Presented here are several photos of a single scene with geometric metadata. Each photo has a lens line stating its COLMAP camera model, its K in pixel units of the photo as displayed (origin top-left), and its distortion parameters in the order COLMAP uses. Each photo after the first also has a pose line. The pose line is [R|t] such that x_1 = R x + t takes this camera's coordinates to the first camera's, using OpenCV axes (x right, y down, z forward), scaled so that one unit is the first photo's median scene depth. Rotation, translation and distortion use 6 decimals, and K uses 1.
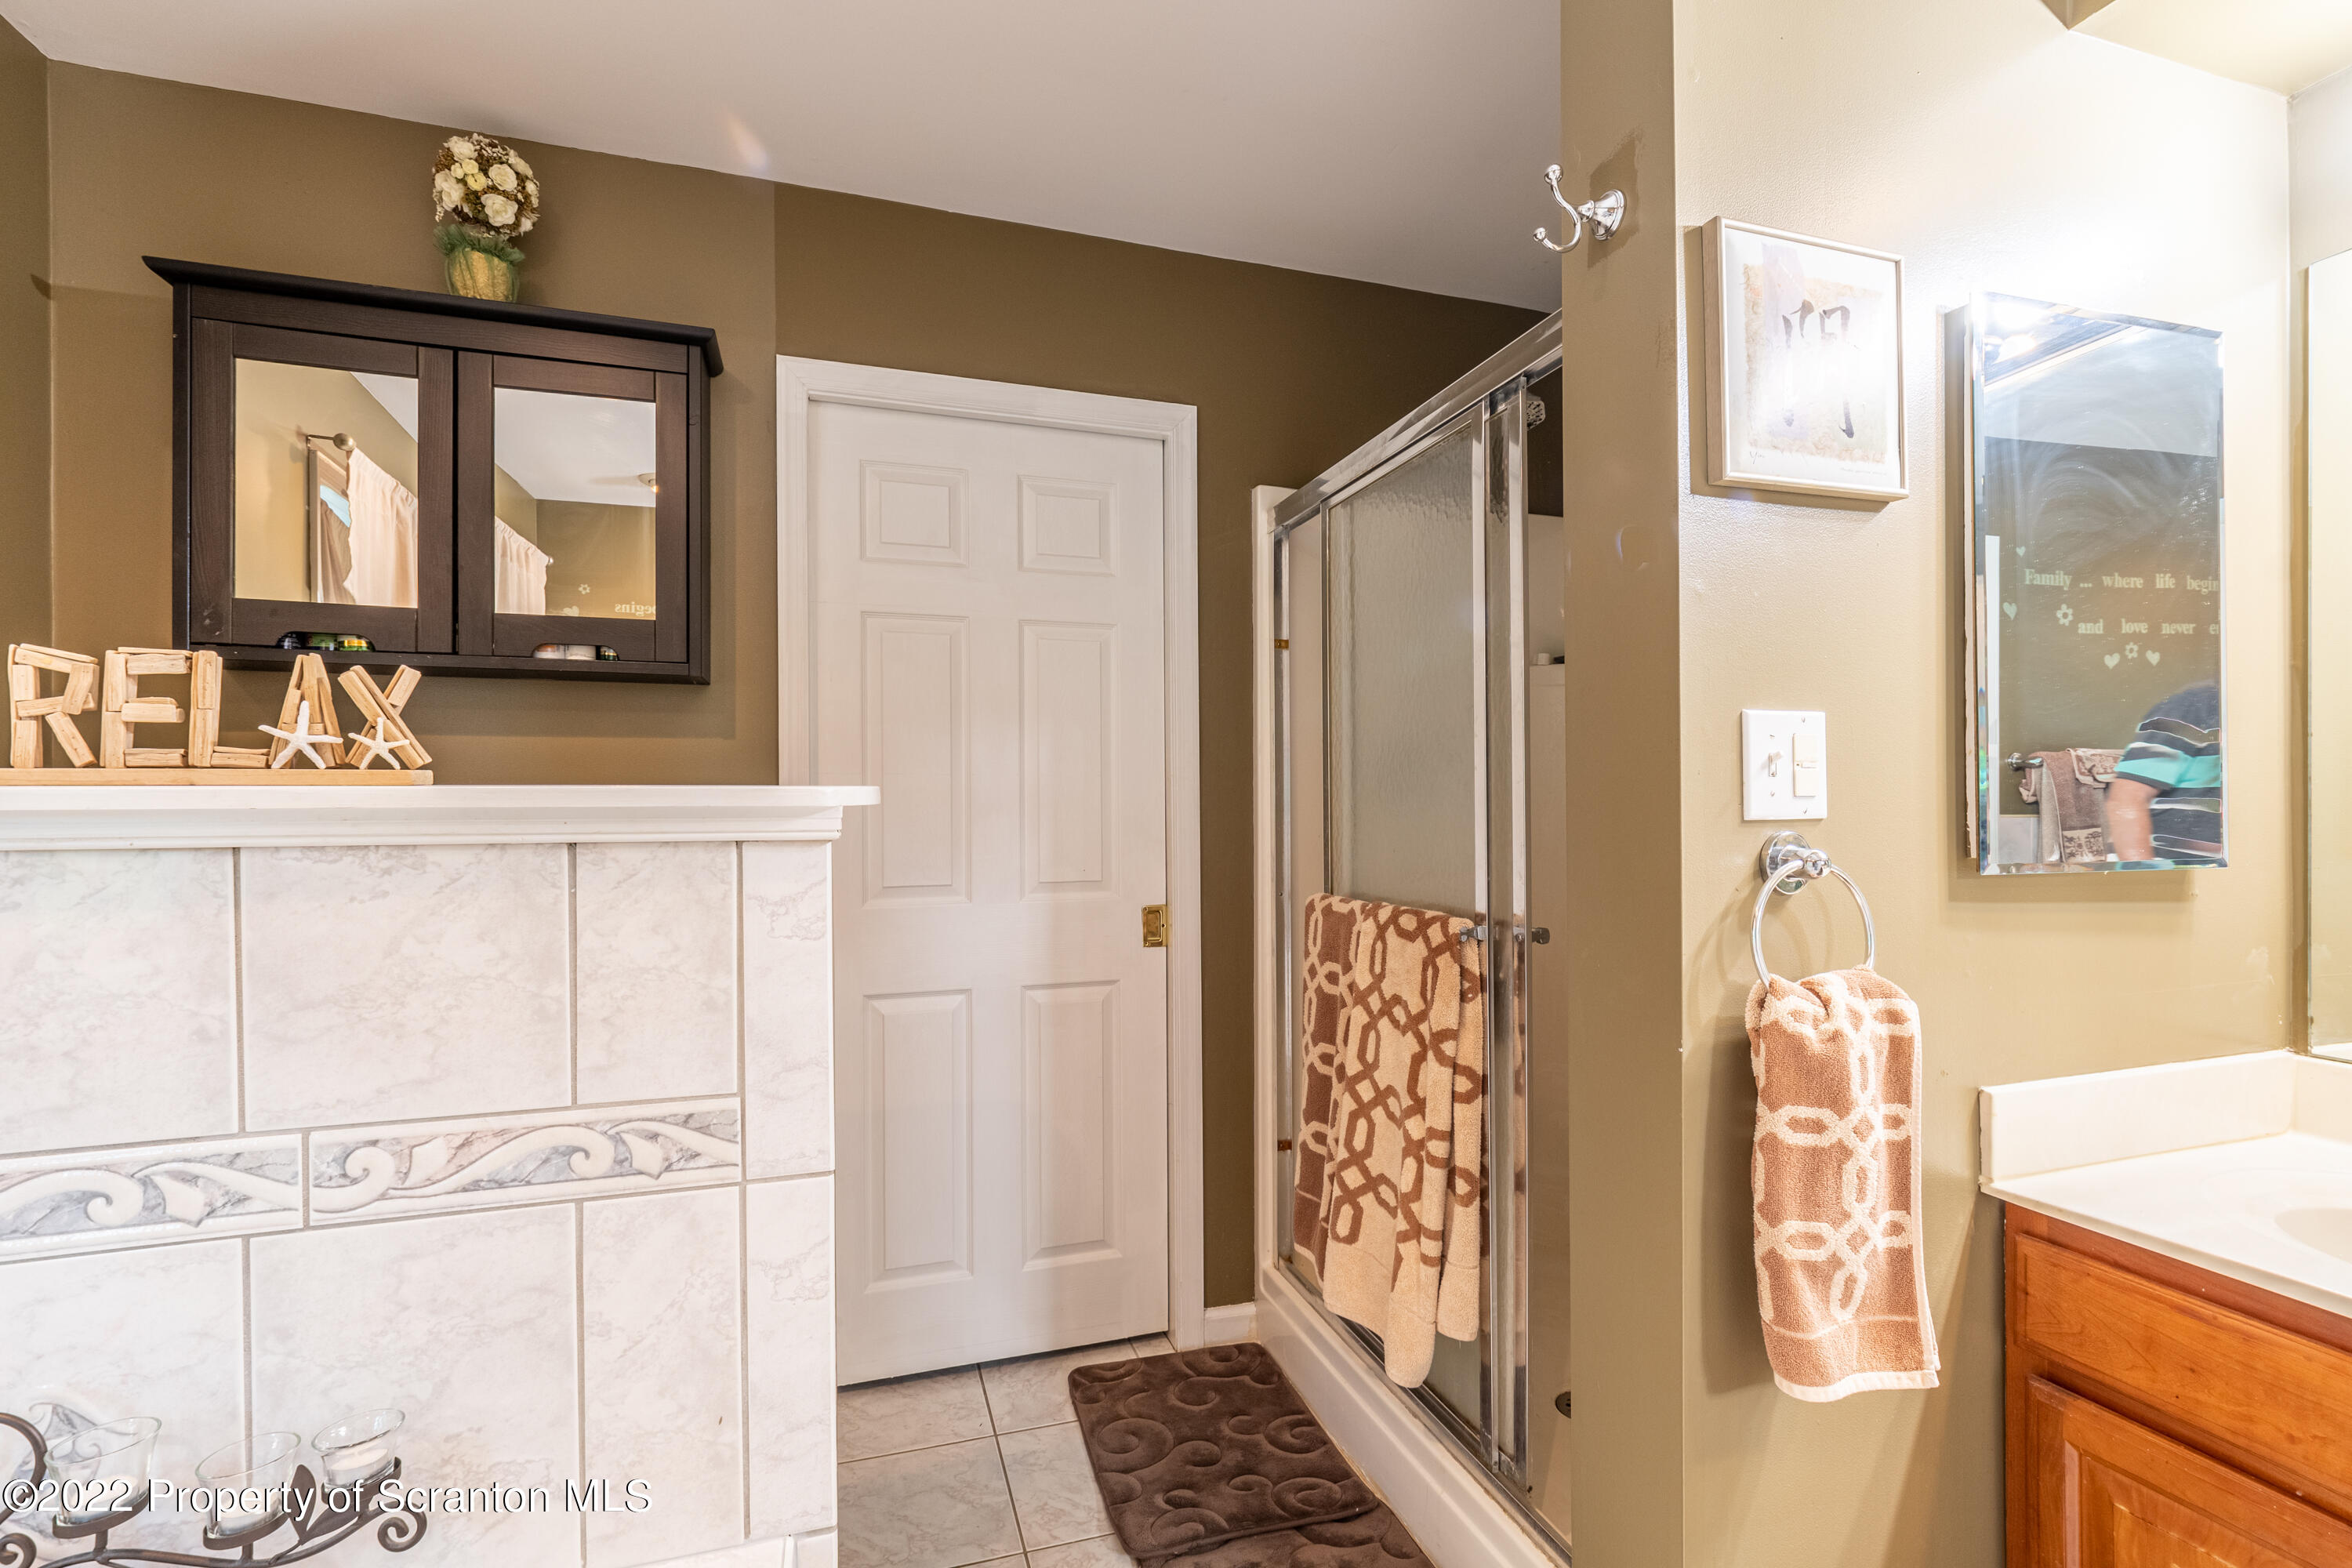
lens RADIAL K [[1055.0, 0, 1176.3], [0, 1055.0, 802.3], [0, 0, 1]] dist [-0.001578, -0.000345]
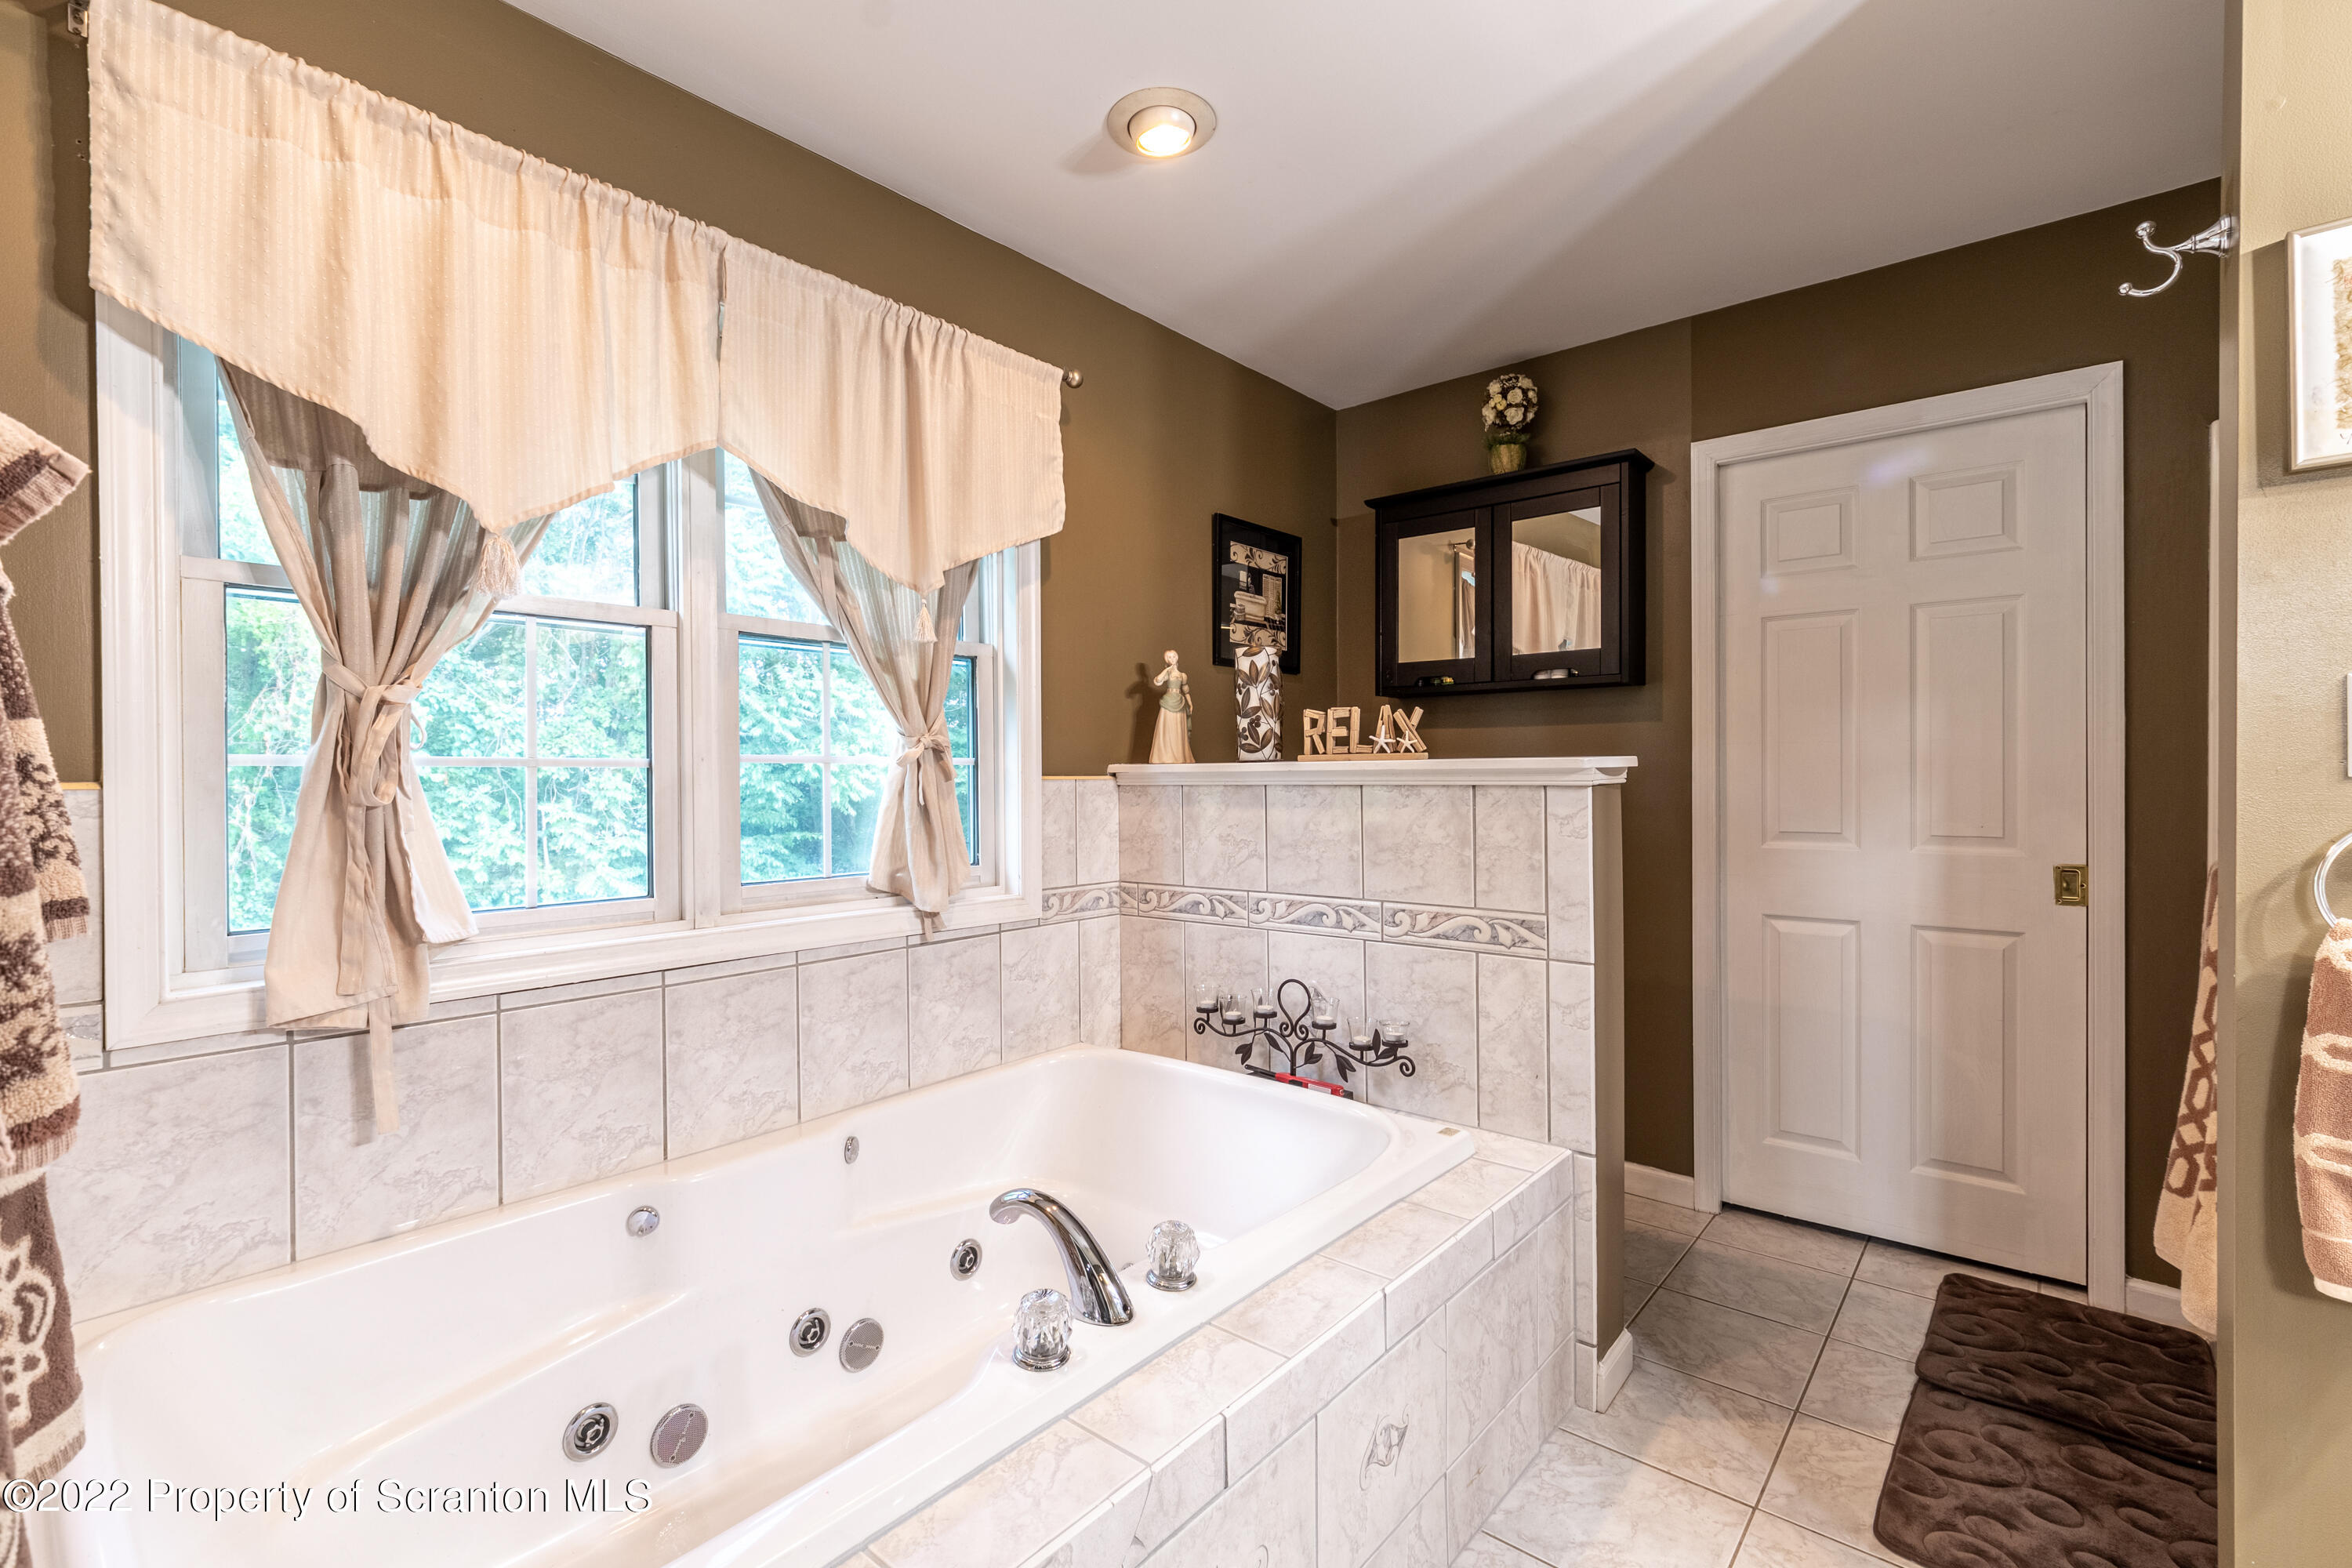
lens RADIAL K [[1055.0, 0, 1173.4], [0, 1055.0, 787.4], [0, 0, 1]] dist [-0.001578, -0.000345]
pose [[0.524968, 0.011216, -0.851048, 0.545019], [0.004951, 0.999856, 0.016231, 0.002817], [0.851108, -0.012734, 0.524837, -0.378688]]
